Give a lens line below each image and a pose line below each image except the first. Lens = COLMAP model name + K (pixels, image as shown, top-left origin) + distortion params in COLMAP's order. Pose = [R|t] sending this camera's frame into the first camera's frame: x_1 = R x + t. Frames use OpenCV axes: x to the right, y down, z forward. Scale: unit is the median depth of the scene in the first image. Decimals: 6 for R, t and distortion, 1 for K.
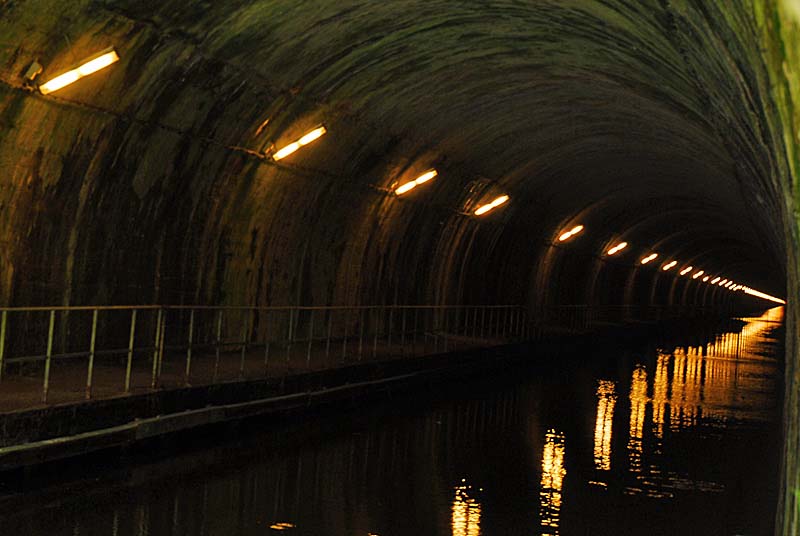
lens RADIAL K [[552.5, 0, 400.0], [0, 552.5, 268.0], [0, 0, 1]] dist [-0.004392, -0.001186]
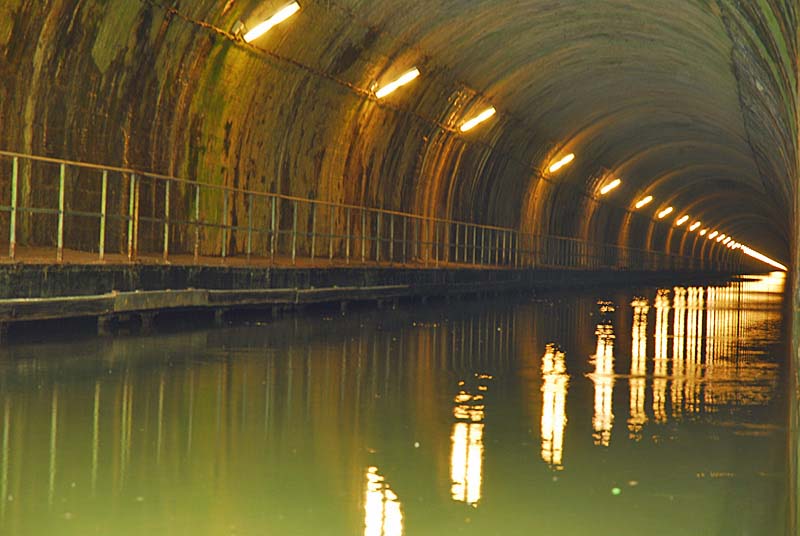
lens RADIAL K [[592.8, 0, 400.0], [0, 592.8, 268.0], [0, 0, 1]] dist [0.009299, 0.007663]
pose [[0.998192, -0.048532, 0.035447, -0.020735], [0.047864, 0.998664, 0.019449, 0.164660], [-0.036344, -0.017718, 0.999182, -0.011546]]
